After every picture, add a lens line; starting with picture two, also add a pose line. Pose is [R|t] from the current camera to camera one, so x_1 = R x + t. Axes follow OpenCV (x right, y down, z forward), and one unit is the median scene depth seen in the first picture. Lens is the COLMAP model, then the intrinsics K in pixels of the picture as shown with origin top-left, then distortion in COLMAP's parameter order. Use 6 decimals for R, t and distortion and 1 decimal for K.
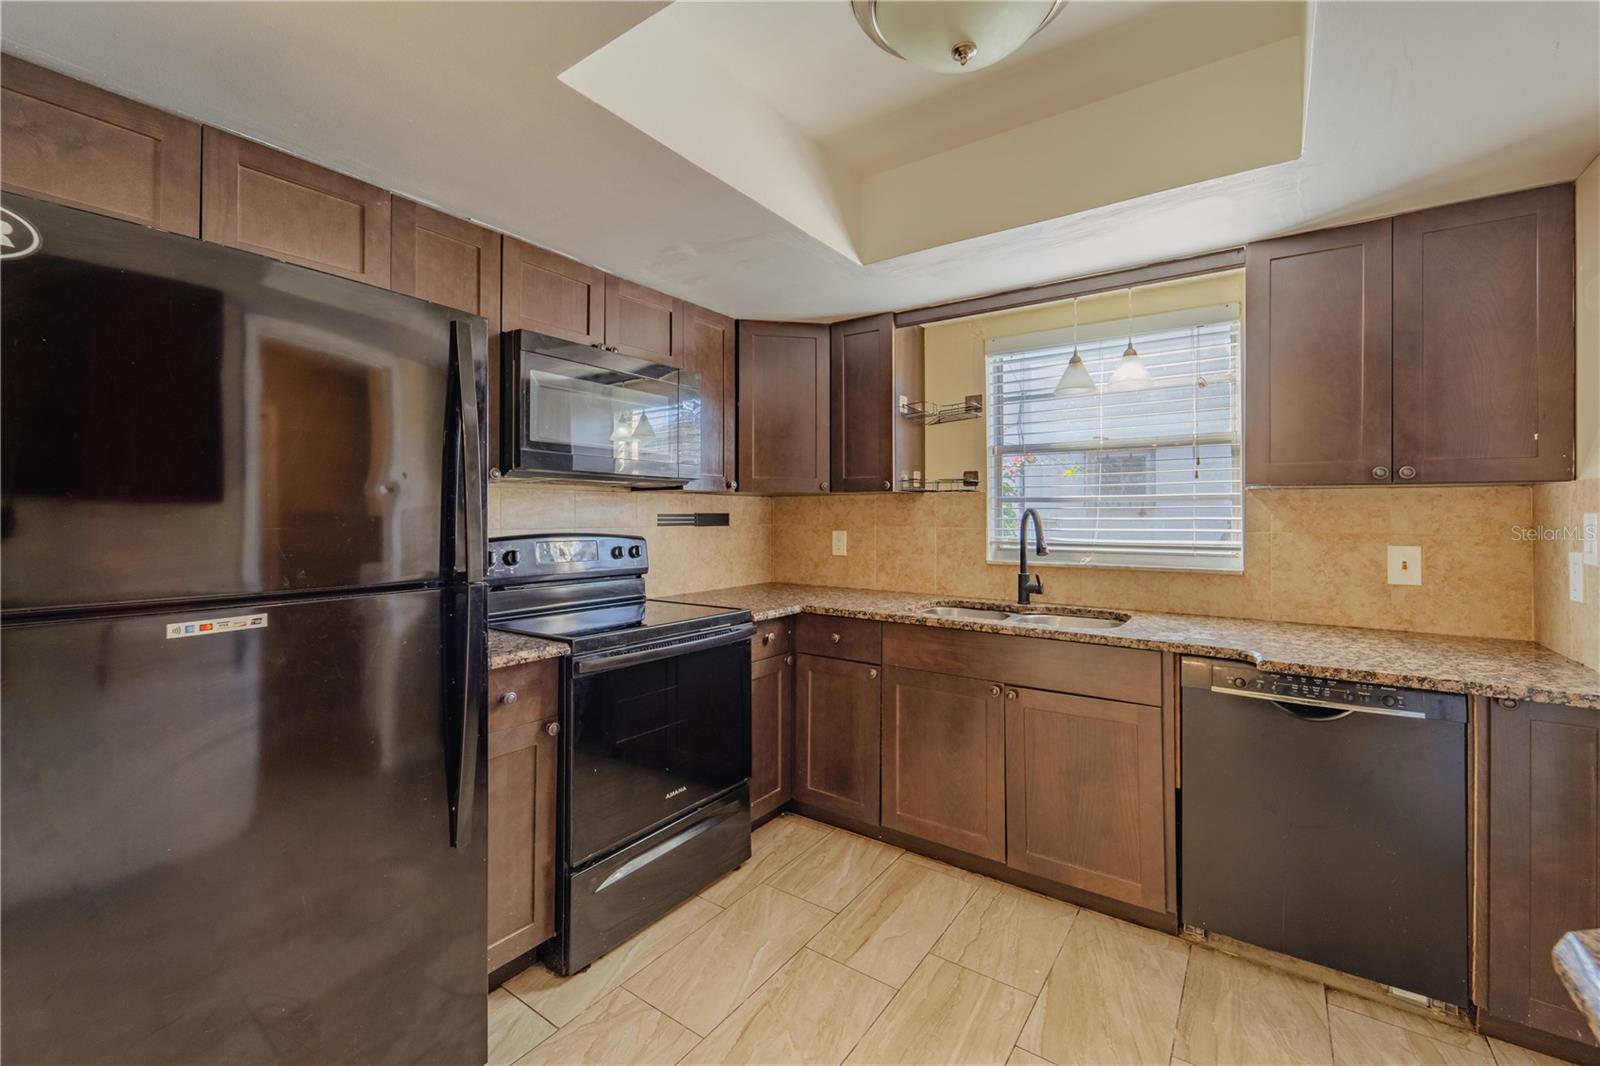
lens RADIAL K [[652.7, 0, 799.6], [0, 652.7, 511.2], [0, 0, 1]] dist [0.000641, -0.000127]
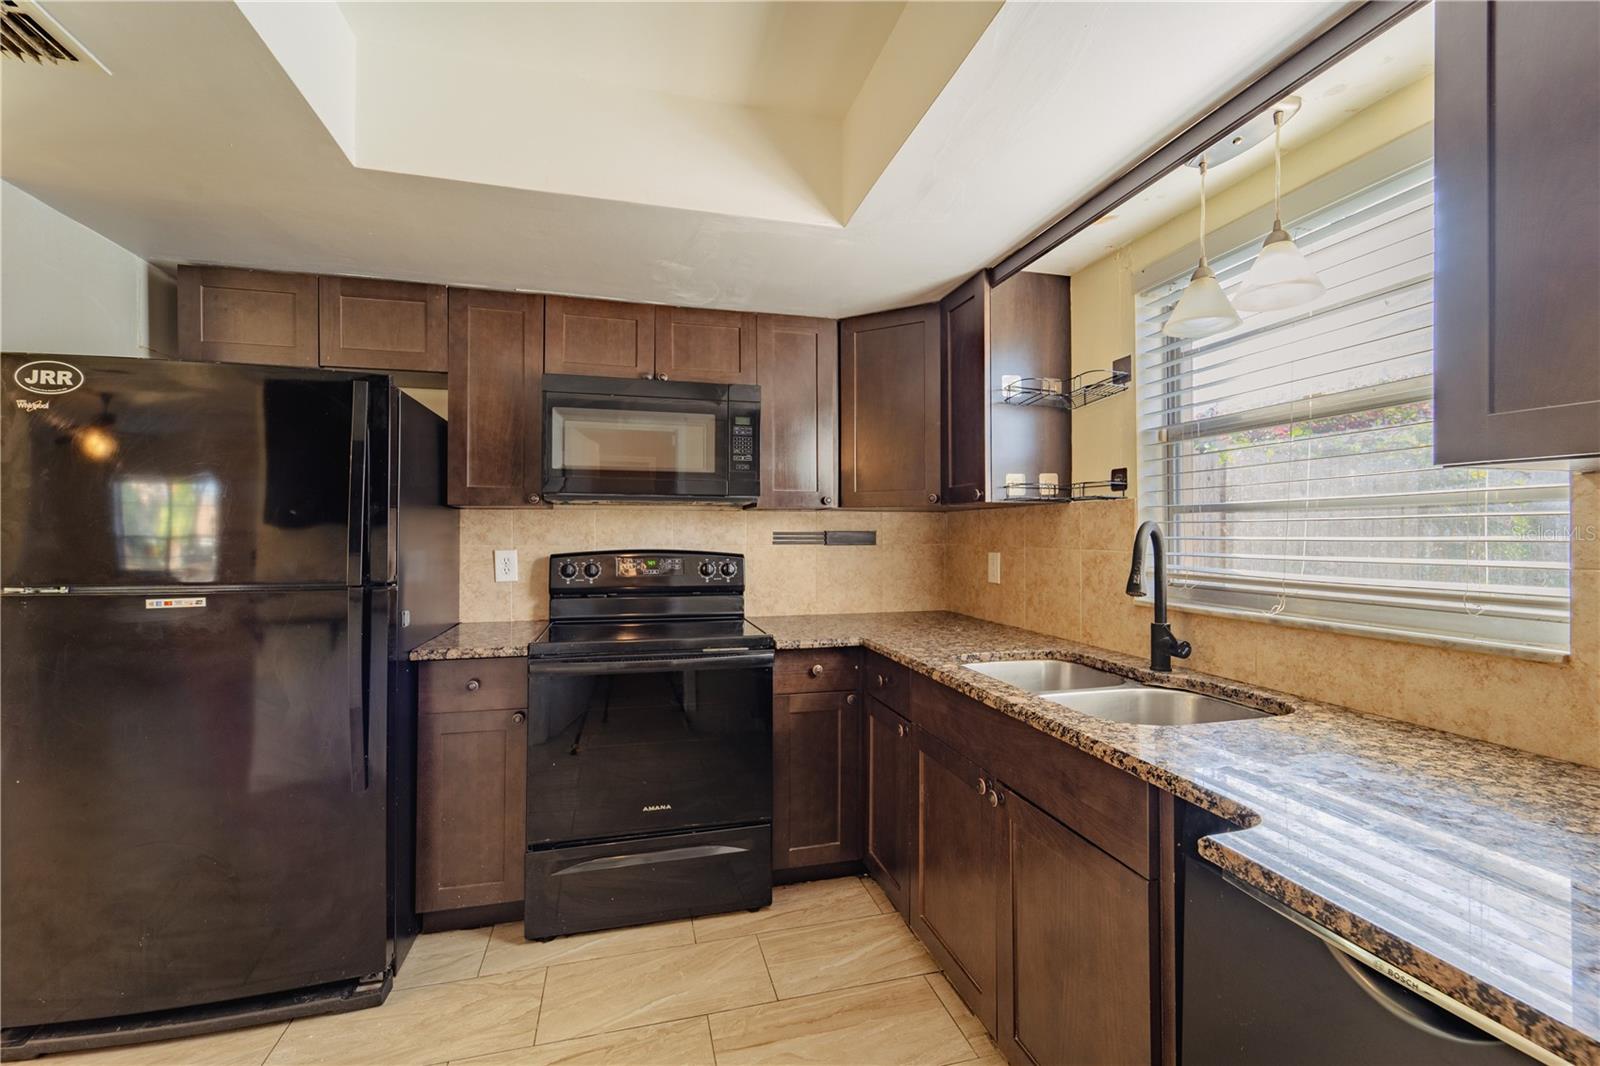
lens RADIAL K [[652.5, 0, 800.0], [0, 652.5, 533.0], [0, 0, 1]] dist [-0.001725, -0.000258]
pose [[0.774961, -0.001747, -0.632007, 0.486216], [0.004297, 0.999988, 0.002505, 0.003575], [0.631995, -0.004657, 0.774958, 0.283571]]
